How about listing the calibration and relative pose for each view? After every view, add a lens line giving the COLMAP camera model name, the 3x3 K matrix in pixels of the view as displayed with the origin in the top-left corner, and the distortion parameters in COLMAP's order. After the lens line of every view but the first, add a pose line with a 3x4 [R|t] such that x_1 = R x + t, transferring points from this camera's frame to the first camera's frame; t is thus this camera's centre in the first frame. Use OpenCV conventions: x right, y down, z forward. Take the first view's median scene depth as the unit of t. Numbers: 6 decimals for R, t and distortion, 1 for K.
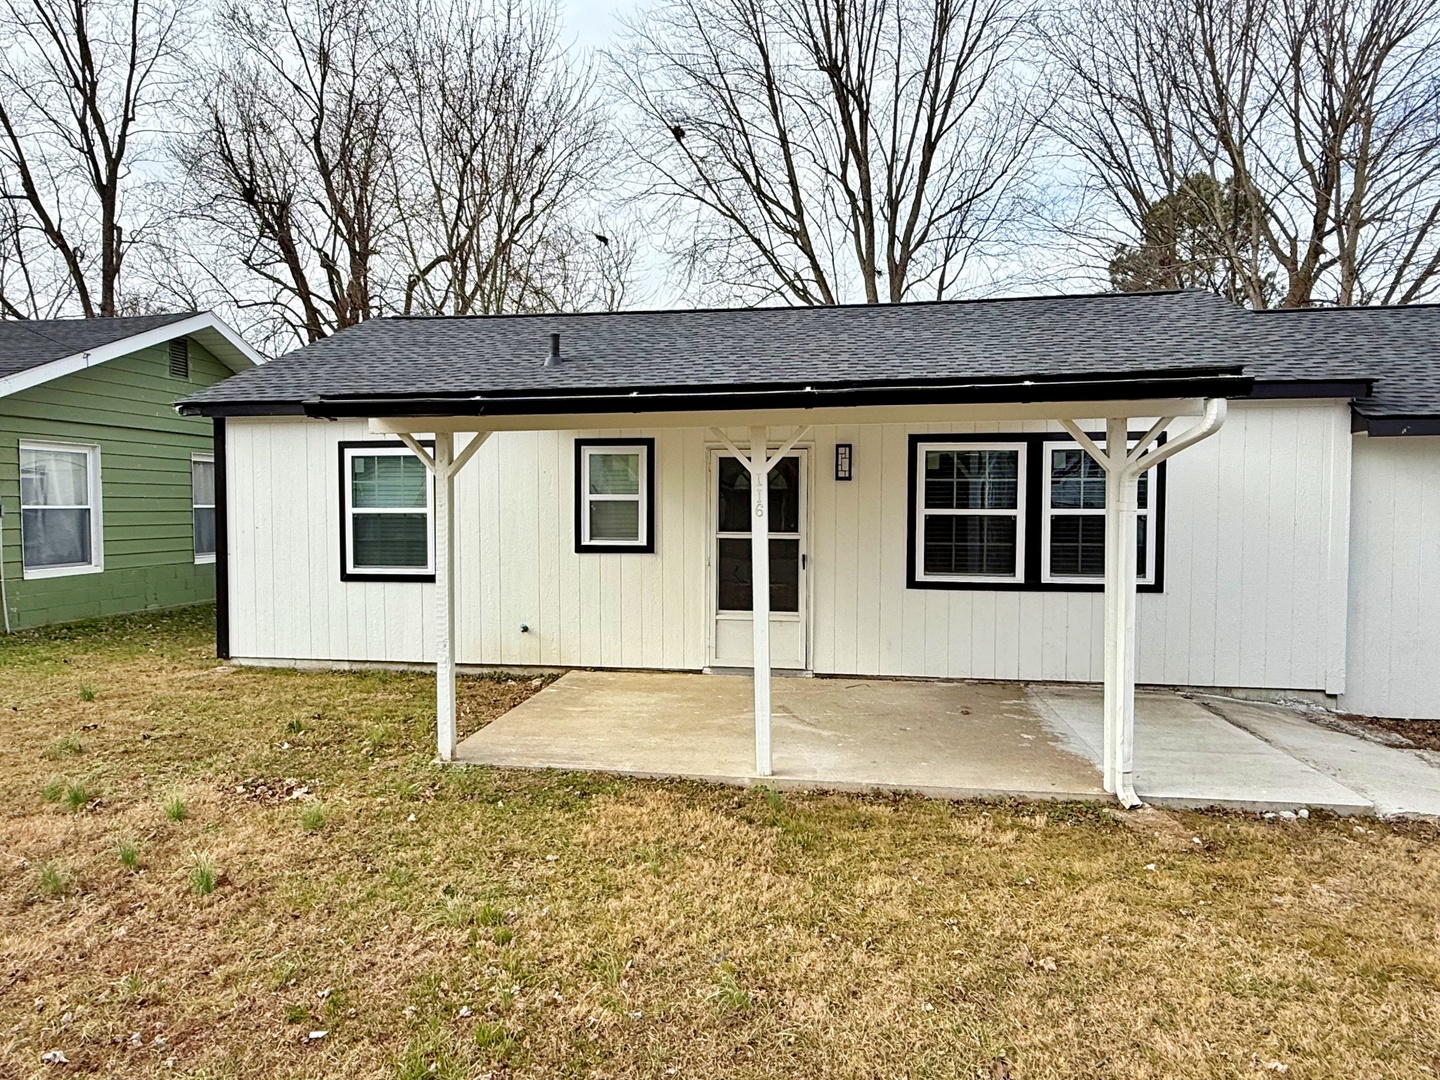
lens RADIAL K [[896.4, 0, 709.6], [0, 896.4, 532.4], [0, 0, 1]] dist [-0.000344, -0.000141]
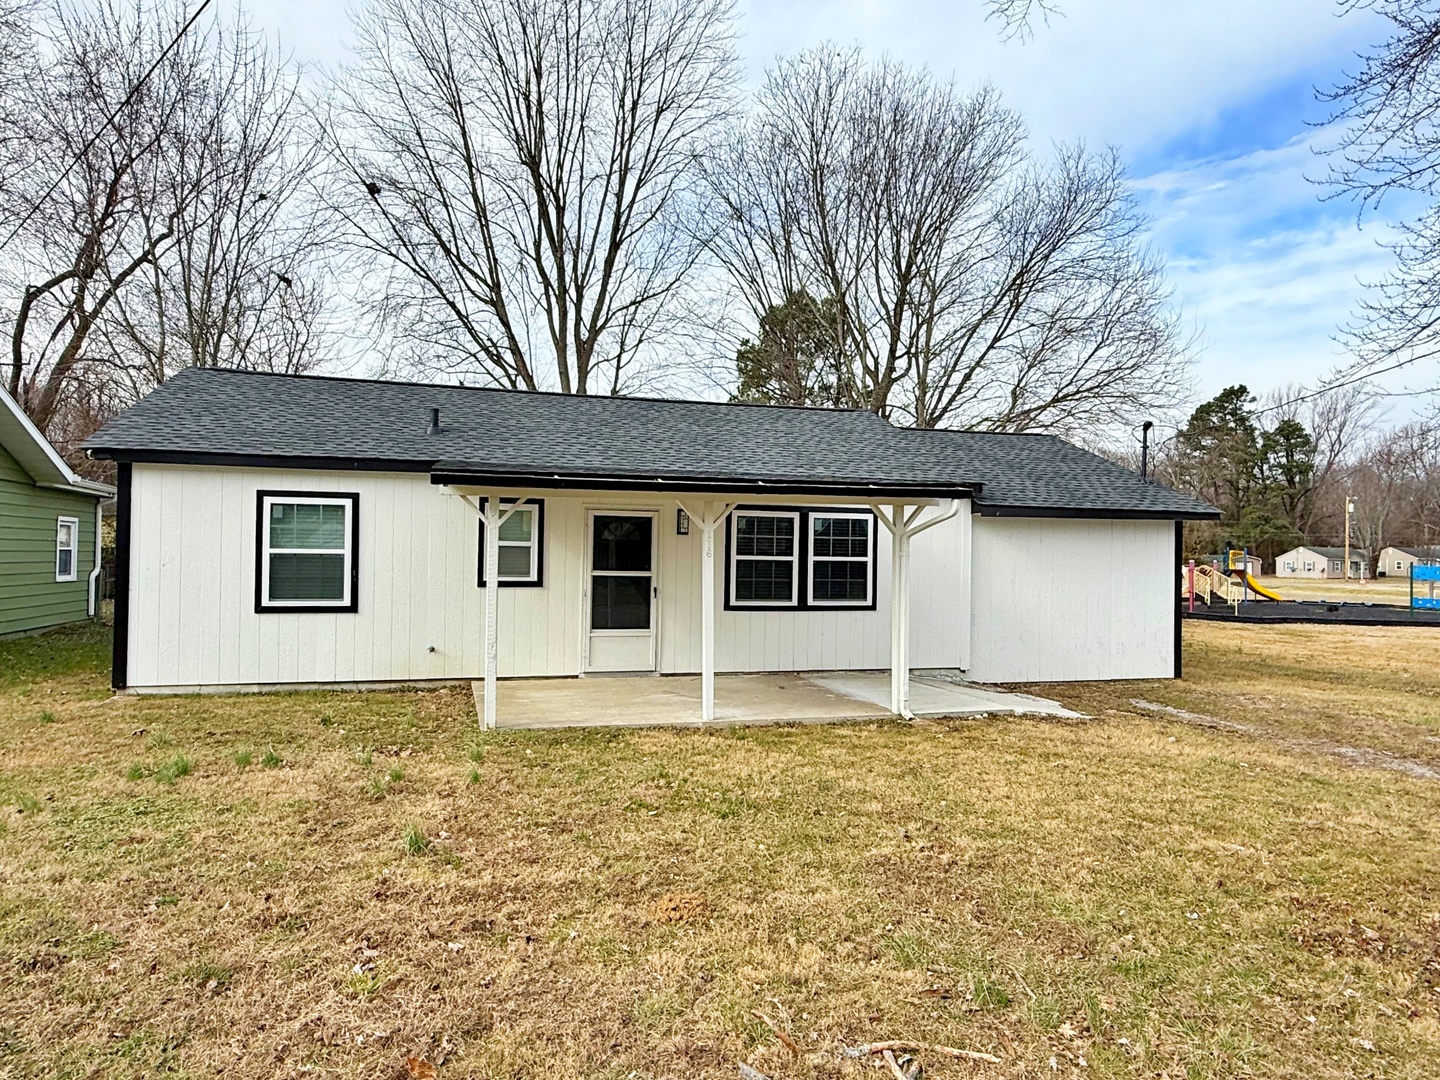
lens RADIAL K [[887.2, 0, 720.0], [0, 887.2, 540.0], [0, 0, 1]] dist [0.001631, -0.000462]
pose [[0.906948, 0.020482, 0.420744, -0.373212], [-0.000027, 0.998820, -0.048566, 0.017757], [-0.421242, 0.044036, 0.905878, -0.282251]]
